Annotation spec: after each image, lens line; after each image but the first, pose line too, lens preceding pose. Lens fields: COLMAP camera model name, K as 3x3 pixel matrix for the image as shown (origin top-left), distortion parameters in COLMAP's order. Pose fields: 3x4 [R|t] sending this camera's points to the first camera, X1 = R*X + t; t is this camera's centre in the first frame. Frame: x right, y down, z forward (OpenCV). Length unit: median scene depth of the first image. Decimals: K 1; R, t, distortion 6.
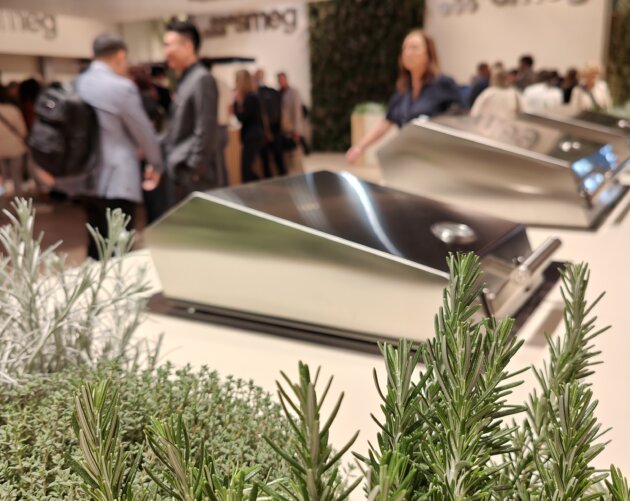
lens RADIAL K [[638.7, 0, 315.0], [0, 638.7, 250.5], [0, 0, 1]] dist [0.011778, 0.006447]
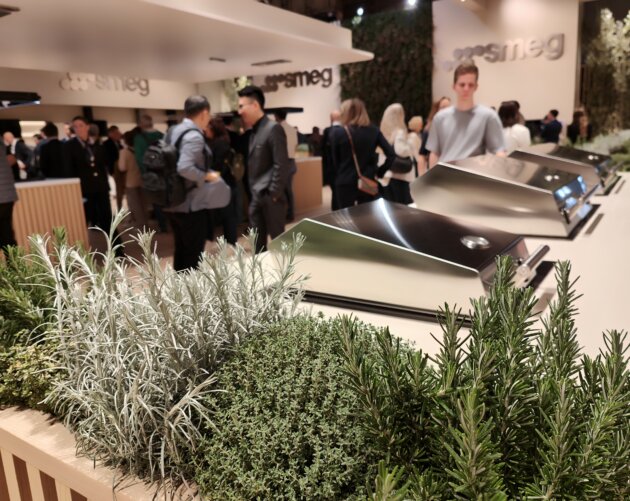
lens RADIAL K [[506.1, 0, 315.3], [0, 506.1, 245.0], [0, 0, 1]] dist [0.000374, -0.001819]
pose [[0.998391, -0.007138, -0.056253, -0.055459], [0.005966, 0.999762, -0.020976, 0.000583], [0.056390, 0.020606, 0.998196, -0.122899]]
